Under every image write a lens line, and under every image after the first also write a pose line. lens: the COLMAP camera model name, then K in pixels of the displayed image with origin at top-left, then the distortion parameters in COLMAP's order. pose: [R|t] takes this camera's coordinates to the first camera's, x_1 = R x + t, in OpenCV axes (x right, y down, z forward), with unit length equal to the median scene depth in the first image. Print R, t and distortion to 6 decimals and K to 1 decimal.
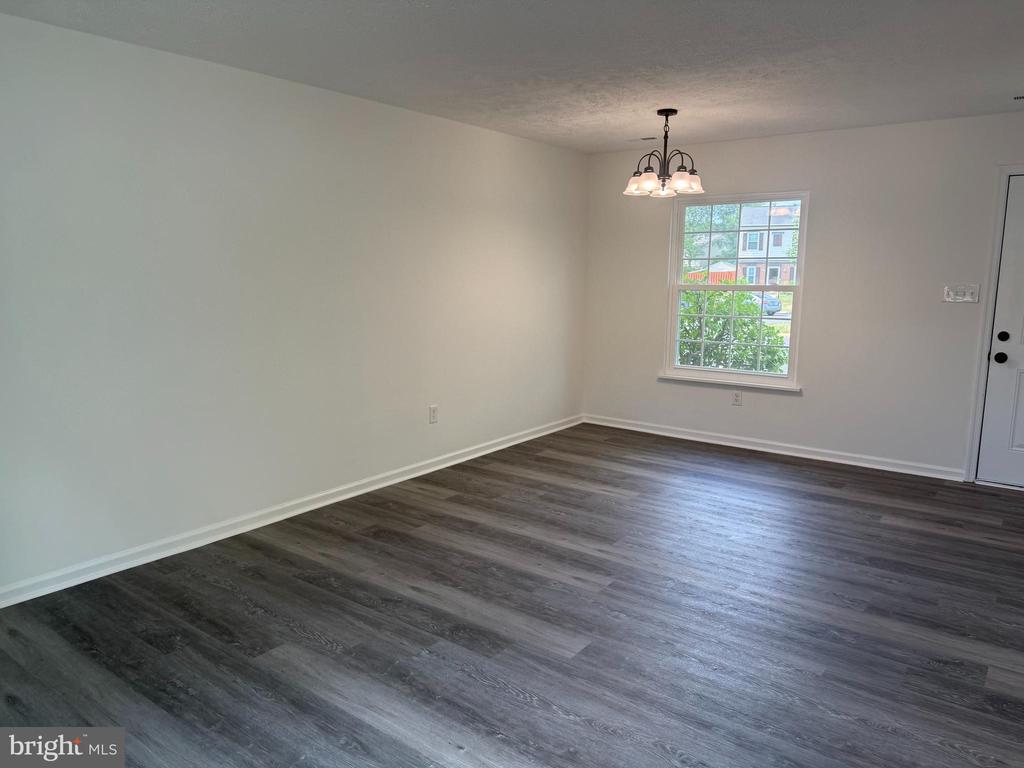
lens RADIAL K [[708.2, 0, 513.7], [0, 708.2, 383.4], [0, 0, 1]] dist [0.008530, 0.000848]
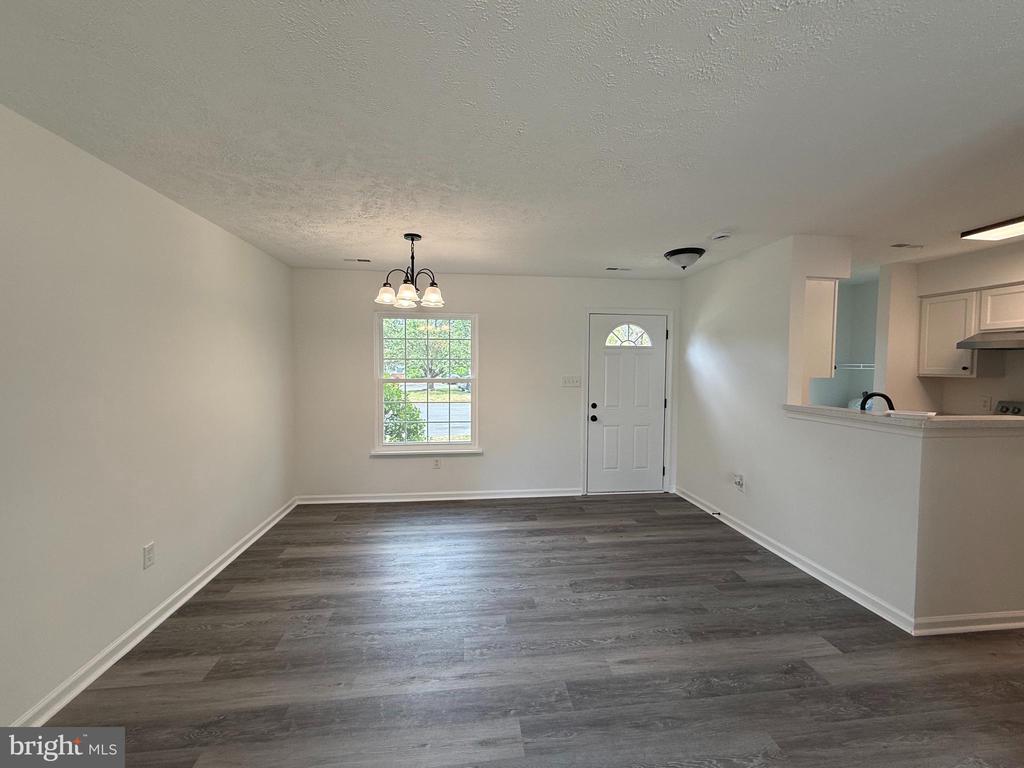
lens RADIAL K [[415.5, 0, 509.9], [0, 415.5, 383.0], [0, 0, 1]] dist [0.001315, -0.000569]
pose [[0.720209, -0.031839, 0.693026, -0.149304], [0.110287, 0.991497, -0.069062, -0.073889], [-0.684935, 0.126171, 0.717597, 0.411247]]
